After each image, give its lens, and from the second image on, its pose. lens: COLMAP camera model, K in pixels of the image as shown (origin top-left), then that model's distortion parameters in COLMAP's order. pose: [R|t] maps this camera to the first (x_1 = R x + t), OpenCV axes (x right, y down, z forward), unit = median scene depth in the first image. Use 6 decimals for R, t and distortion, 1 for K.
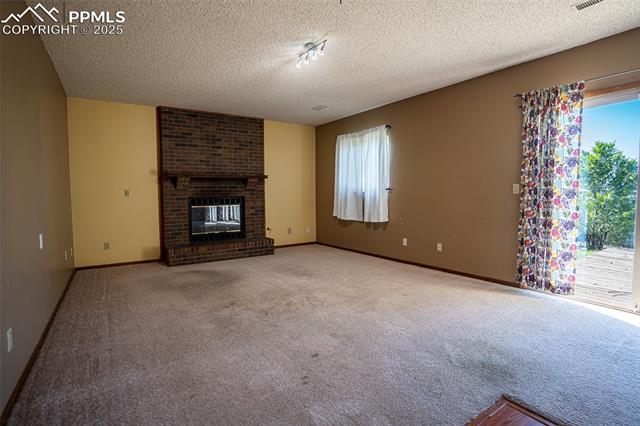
lens RADIAL K [[313.1, 0, 319.5], [0, 313.1, 213.1], [0, 0, 1]] dist [-0.060133, 0.005665]
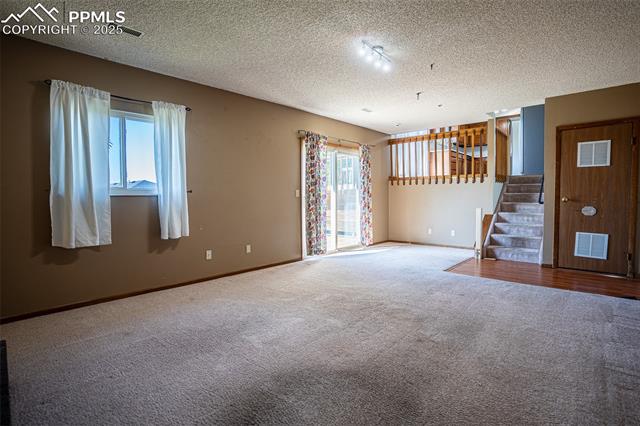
lens RADIAL K [[313.1, 0, 319.9], [0, 313.1, 211.1], [0, 0, 1]] dist [-0.060133, 0.005665]
pose [[-0.217585, -0.035559, 0.975393, -0.848920], [0.072385, 0.995996, 0.052457, -0.066585], [-0.973354, 0.082017, -0.214140, 1.233951]]
